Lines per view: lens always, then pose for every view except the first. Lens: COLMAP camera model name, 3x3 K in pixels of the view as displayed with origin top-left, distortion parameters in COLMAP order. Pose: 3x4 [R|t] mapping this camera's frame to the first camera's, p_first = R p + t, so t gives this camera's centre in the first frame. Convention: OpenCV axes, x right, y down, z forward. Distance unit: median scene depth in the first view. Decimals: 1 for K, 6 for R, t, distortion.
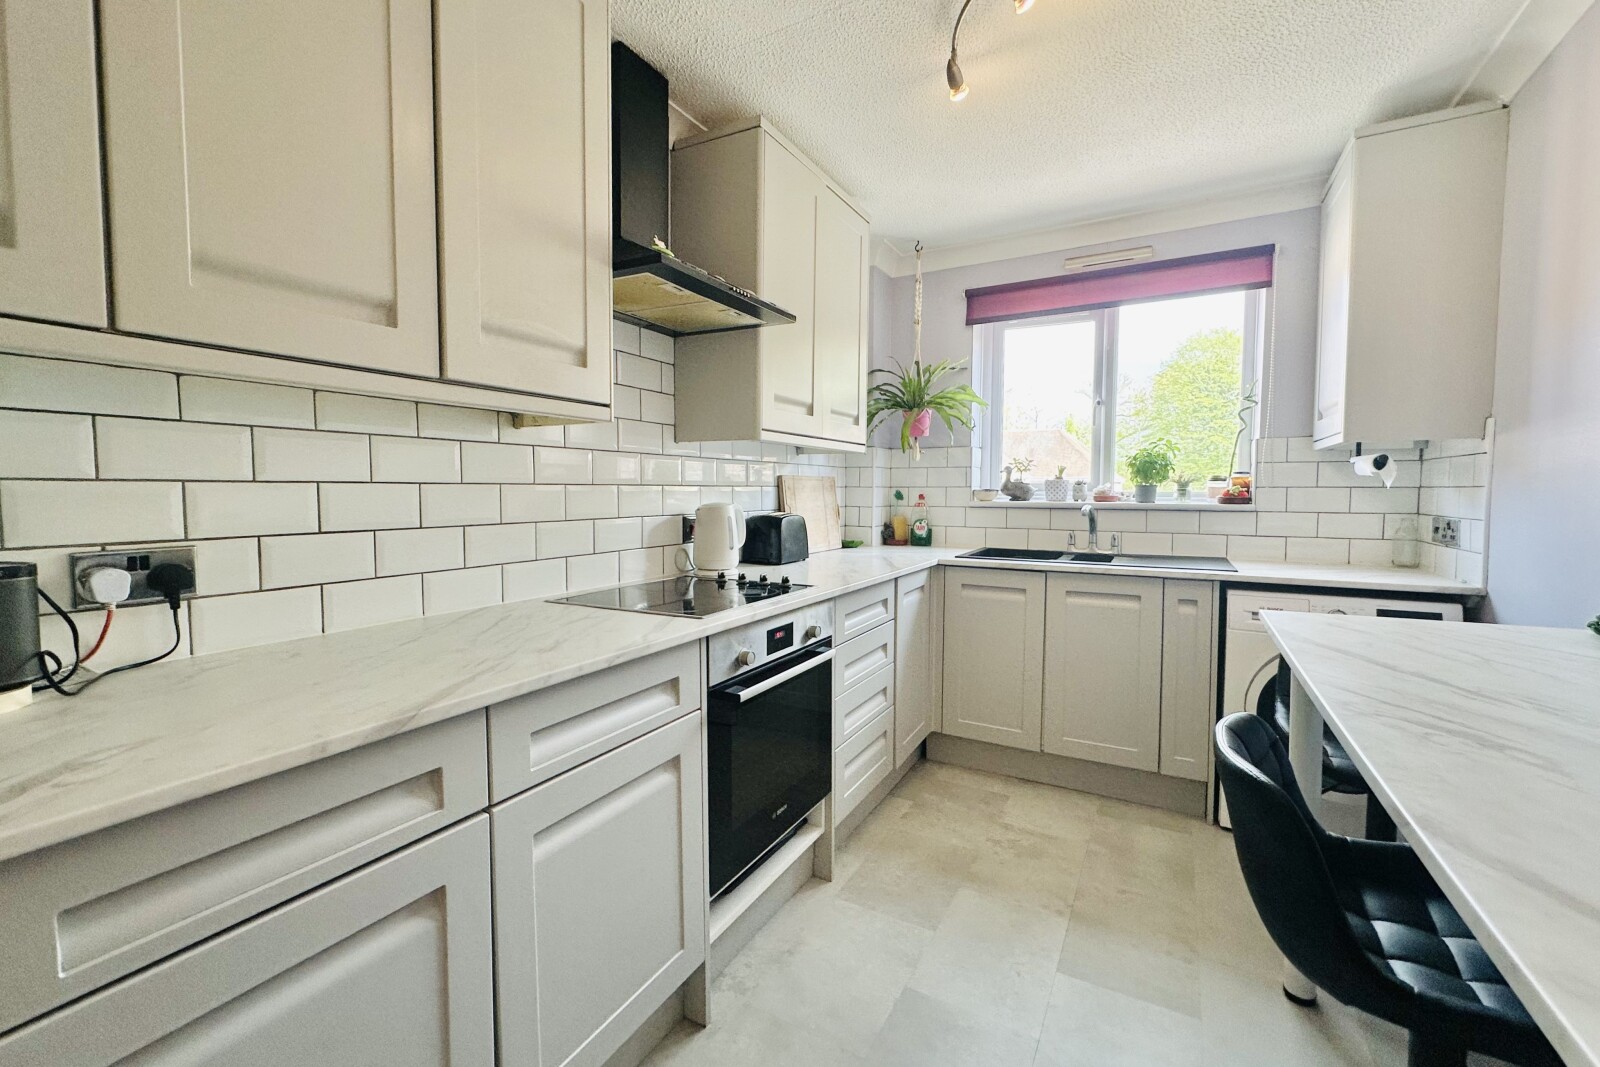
lens RADIAL K [[657.3, 0, 800.8], [0, 657.3, 524.4], [0, 0, 1]] dist [-0.001632, 0.000119]
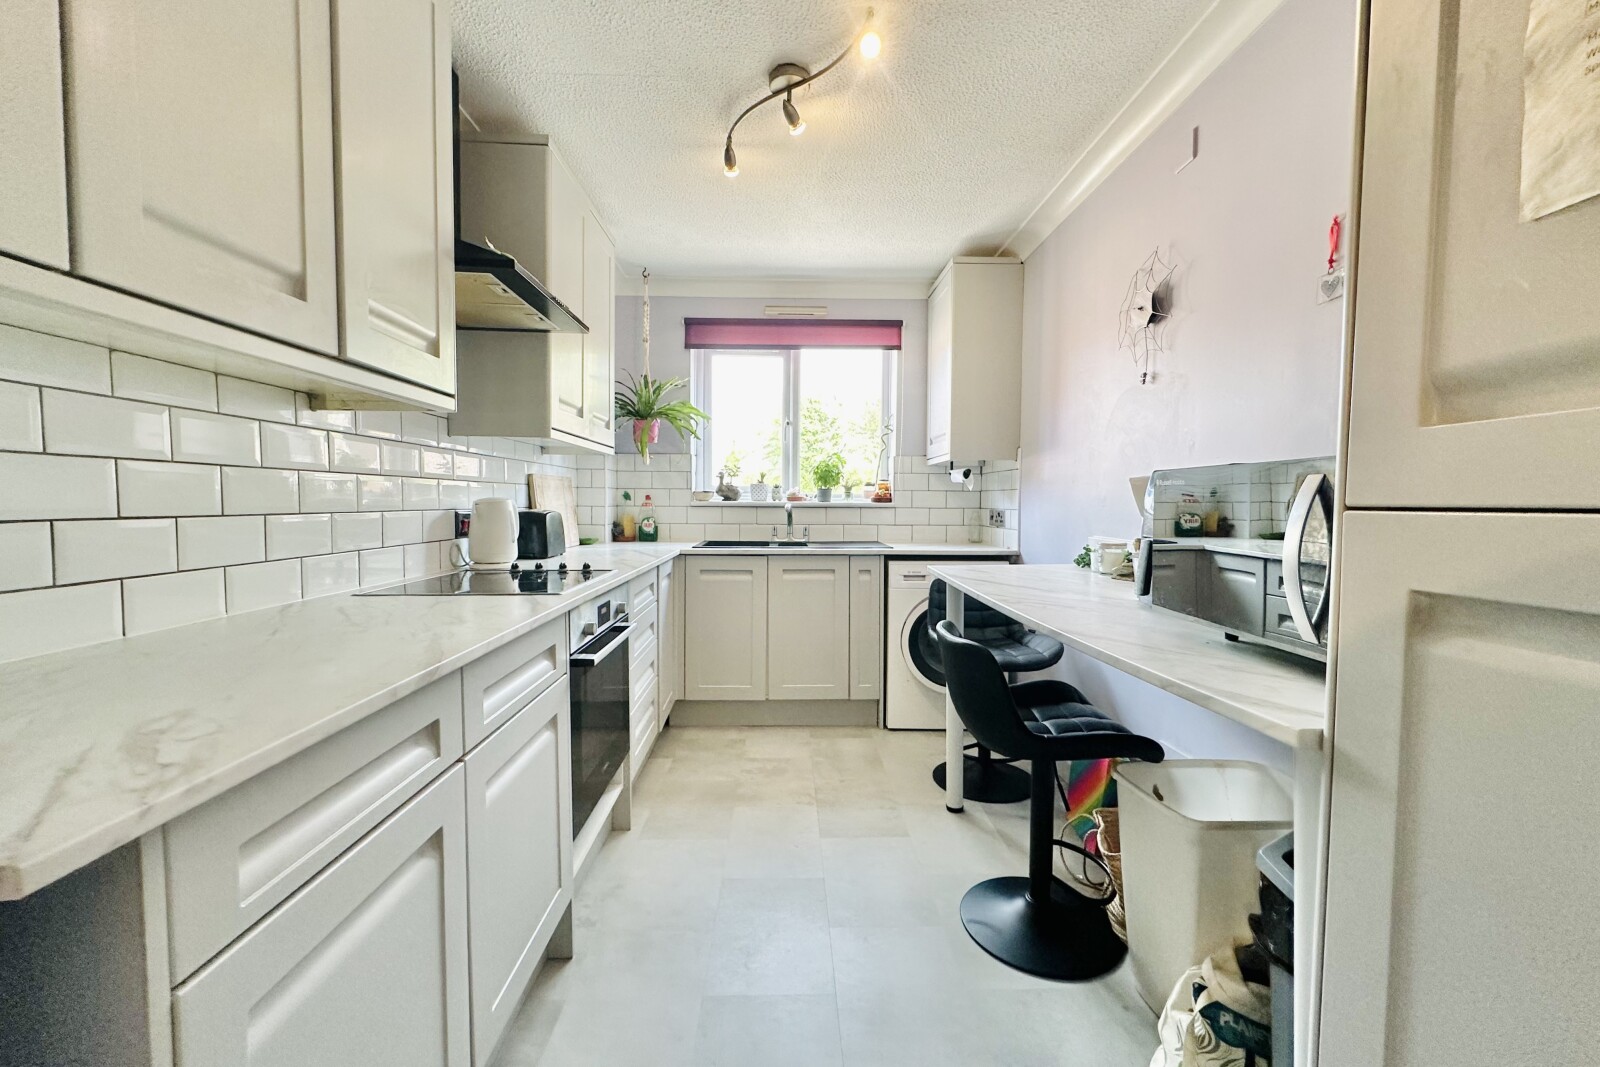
lens RADIAL K [[641.9, 0, 800.0], [0, 641.9, 533.5], [0, 0, 1]] dist [0.000760, 0.000209]
pose [[0.857095, -0.022738, 0.514656, -0.211291], [0.022834, 0.999720, 0.006141, 0.024849], [-0.514651, 0.006488, 0.857375, -0.085739]]
